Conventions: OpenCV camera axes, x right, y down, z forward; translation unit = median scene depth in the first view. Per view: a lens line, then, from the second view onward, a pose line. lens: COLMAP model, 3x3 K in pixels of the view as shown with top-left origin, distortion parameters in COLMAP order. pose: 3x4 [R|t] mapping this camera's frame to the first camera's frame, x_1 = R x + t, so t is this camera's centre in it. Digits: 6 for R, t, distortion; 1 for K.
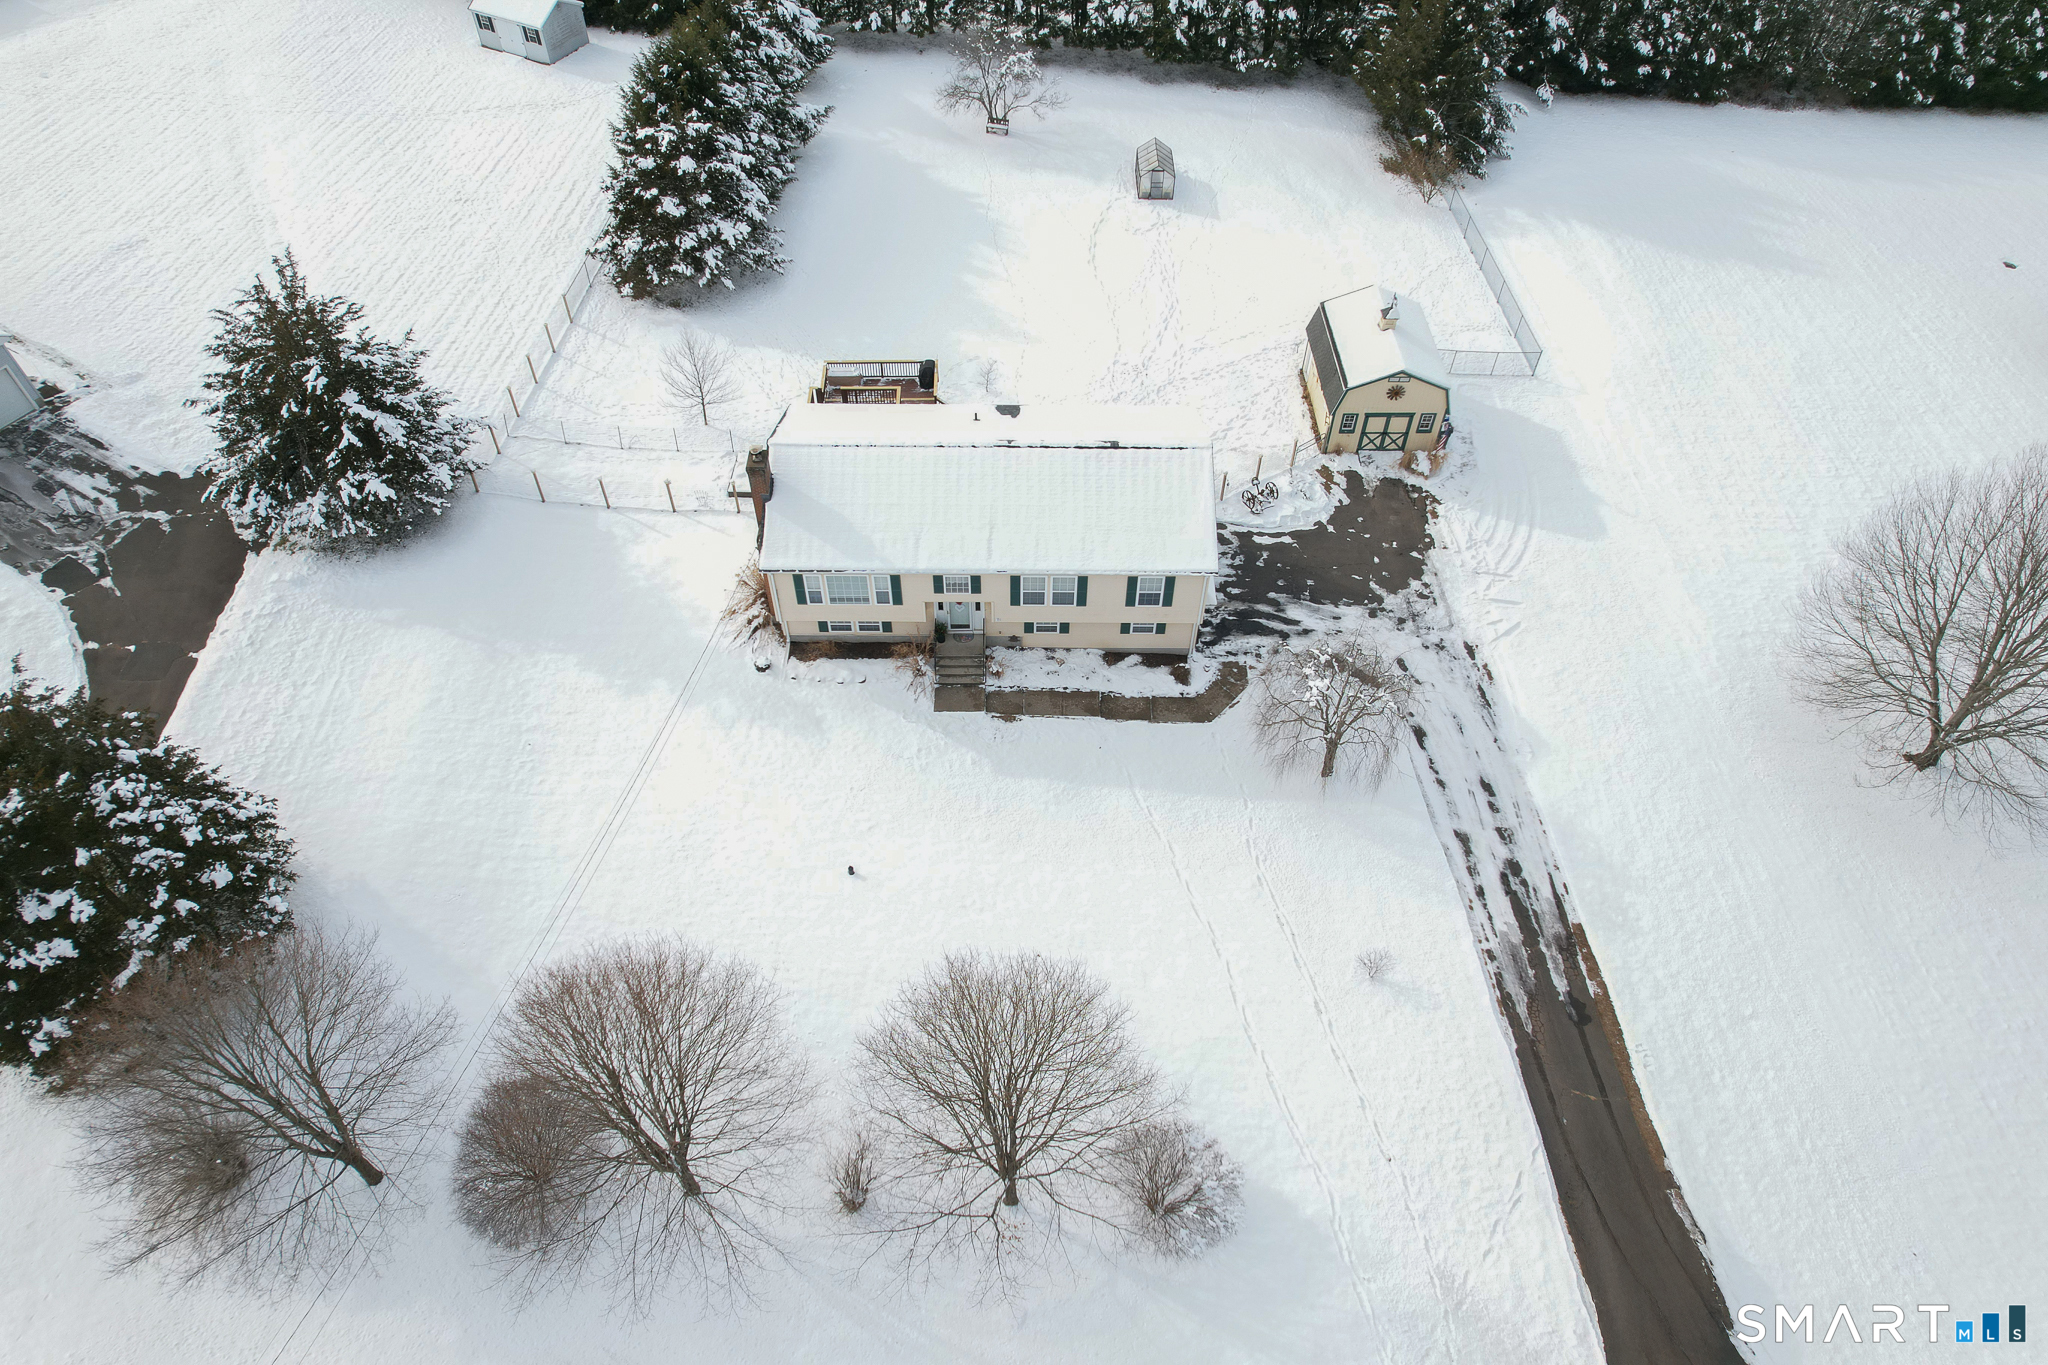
lens RADIAL K [[1313.2, 0, 1037.1], [0, 1313.2, 673.6], [0, 0, 1]] dist [-0.058313, 0.057331]
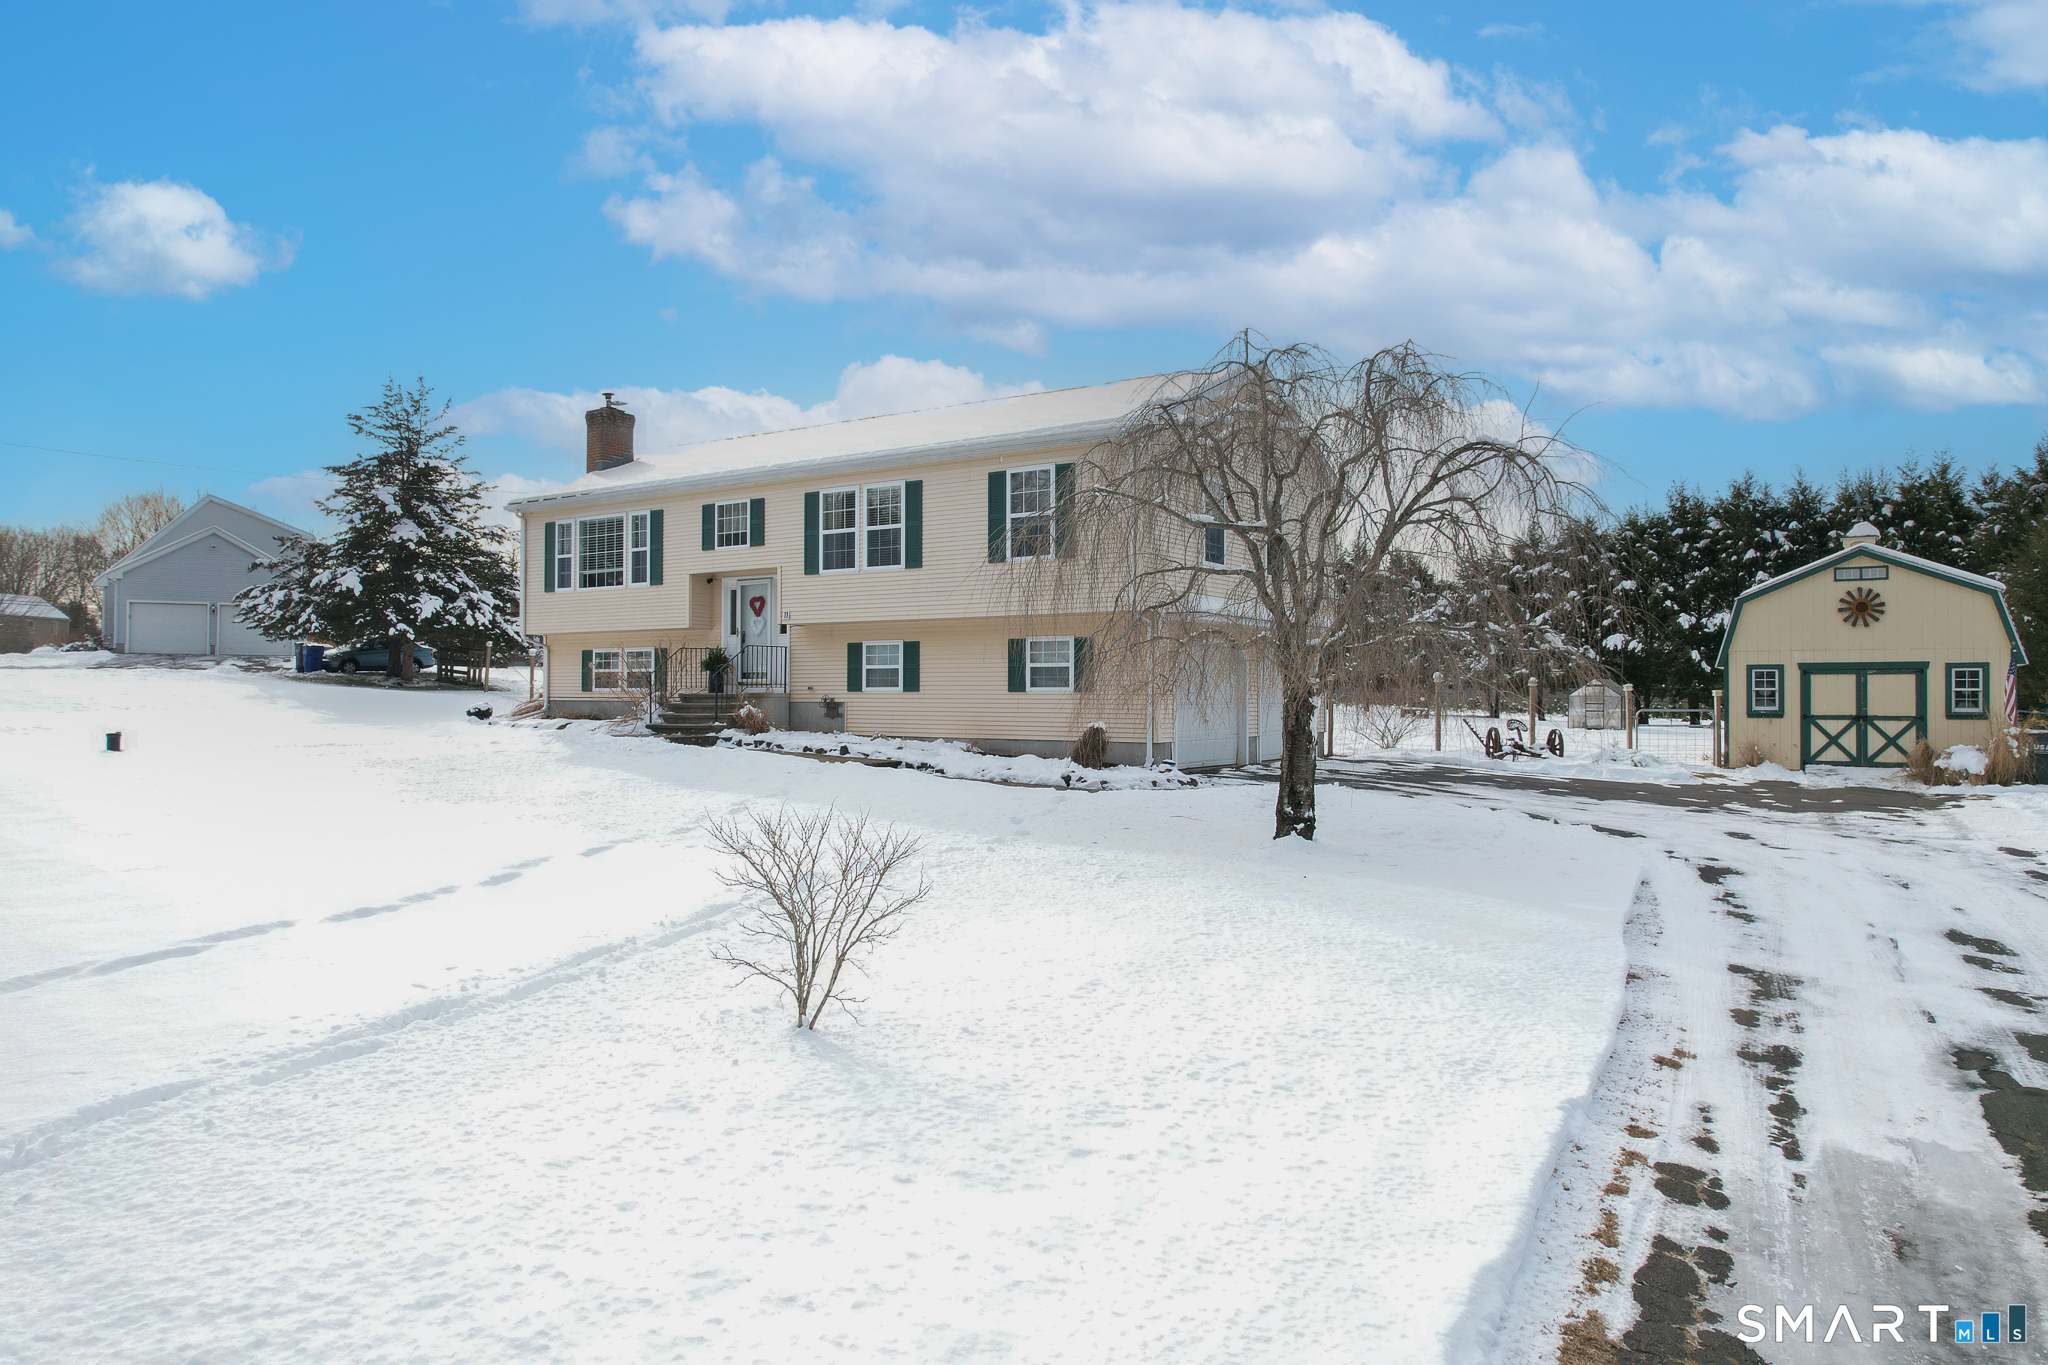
lens RADIAL K [[1313.2, 0, 1025.7], [0, 1313.2, 679.3], [0, 0, 1]] dist [-0.058313, 0.057331]
pose [[0.834553, -0.017116, -0.550661, 0.260239], [-0.412698, 0.642717, -0.645441, 0.210773], [0.364967, 0.765912, 0.529318, 0.616120]]
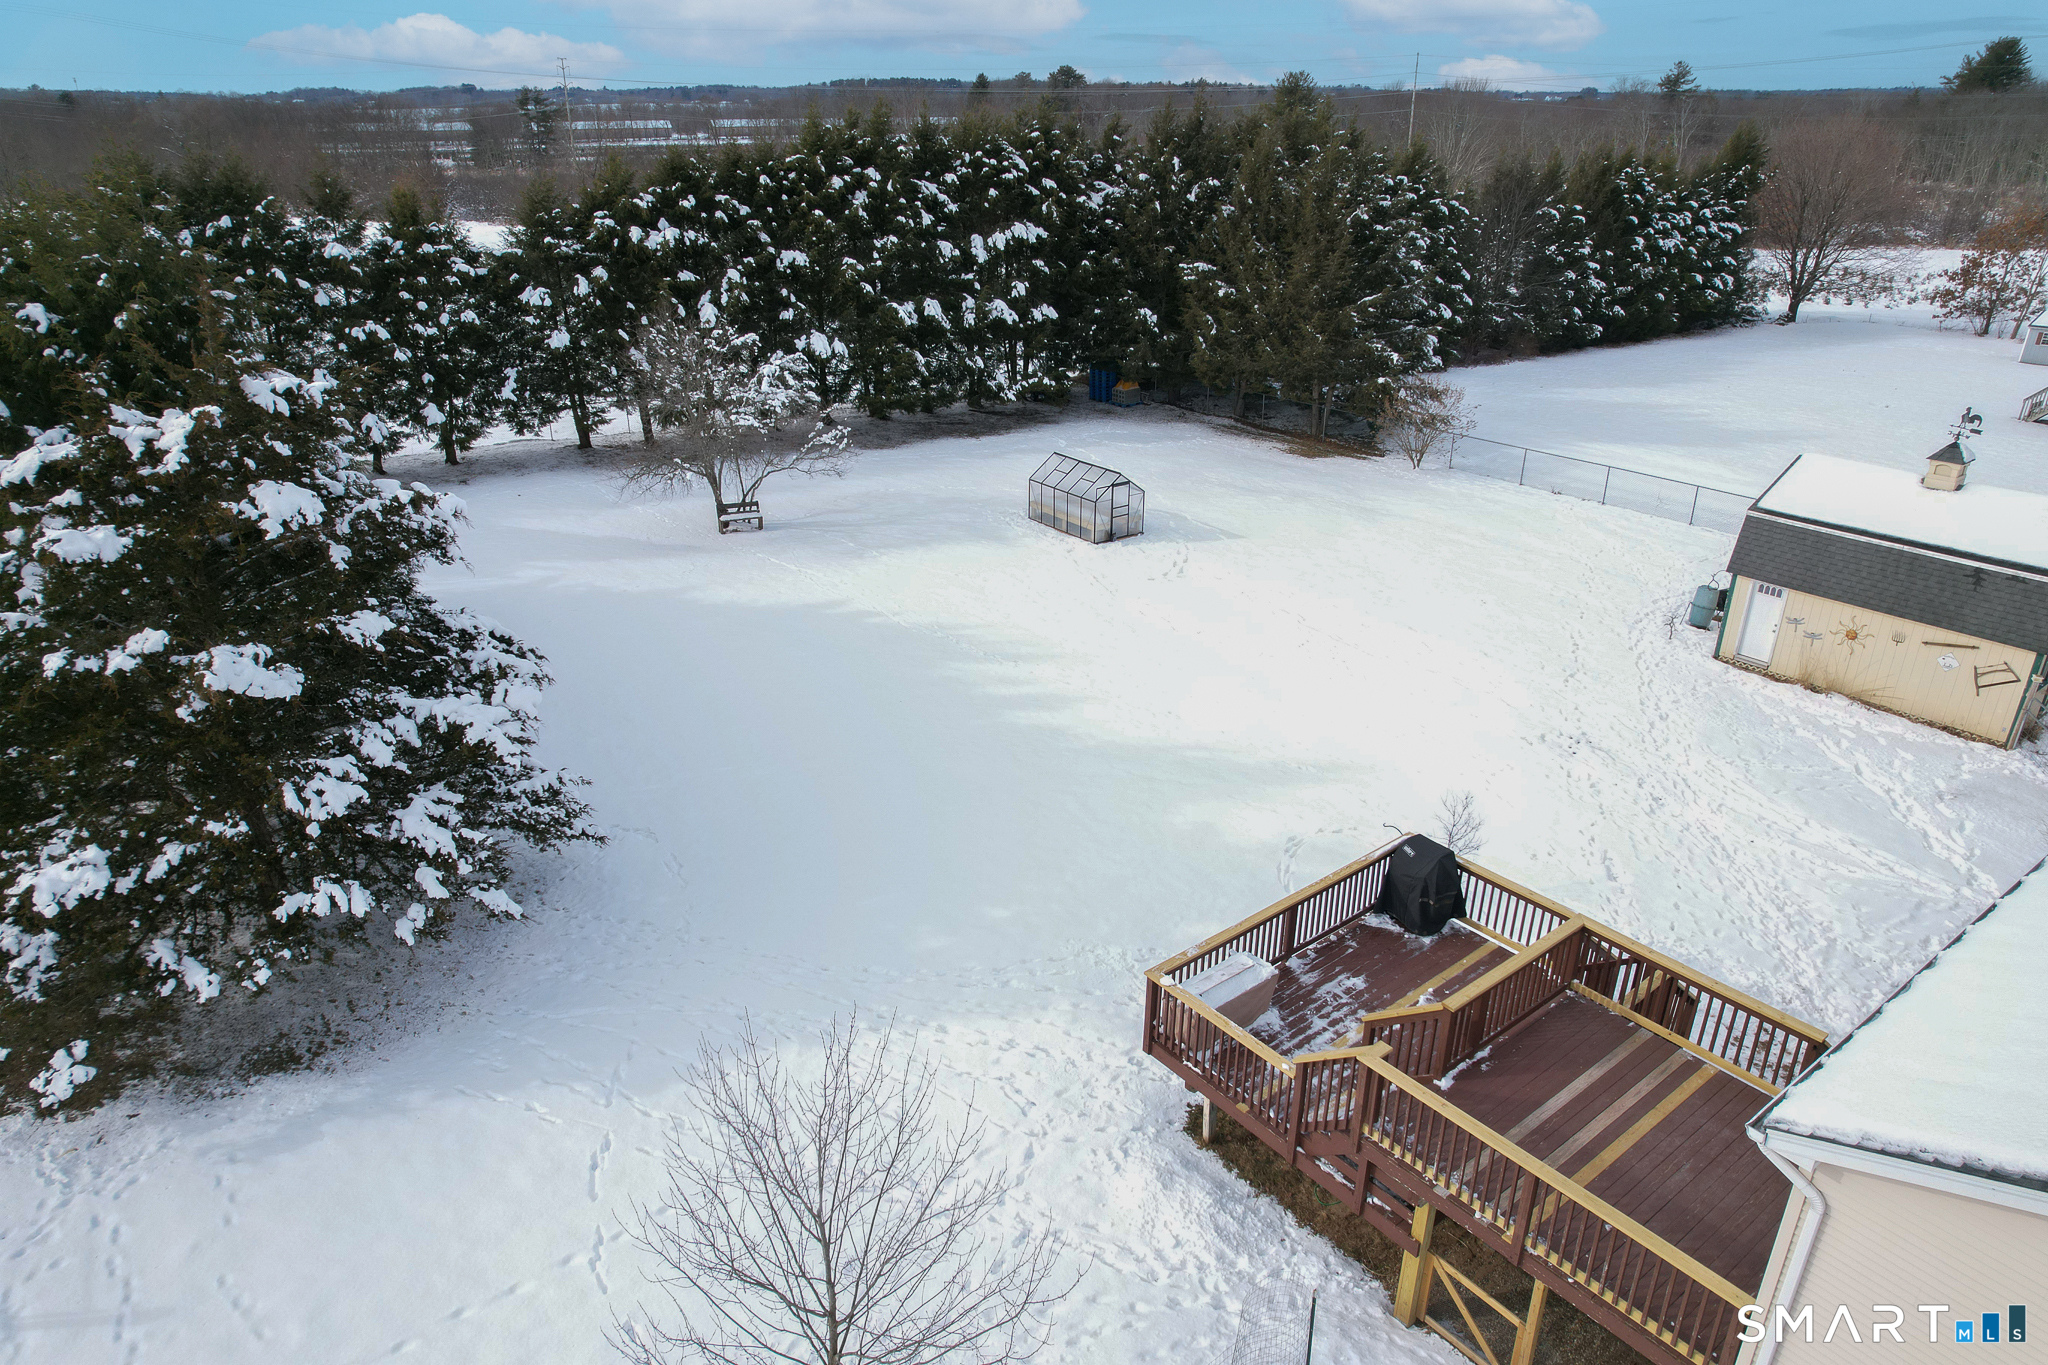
lens RADIAL K [[1313.2, 0, 1018.4], [0, 1313.2, 688.2], [0, 0, 1]] dist [-0.058313, 0.057331]
pose [[0.800437, -0.256711, 0.541664, -0.296596], [0.461393, 0.840723, -0.283374, -0.215530], [-0.382644, 0.476743, 0.791391, 0.742284]]
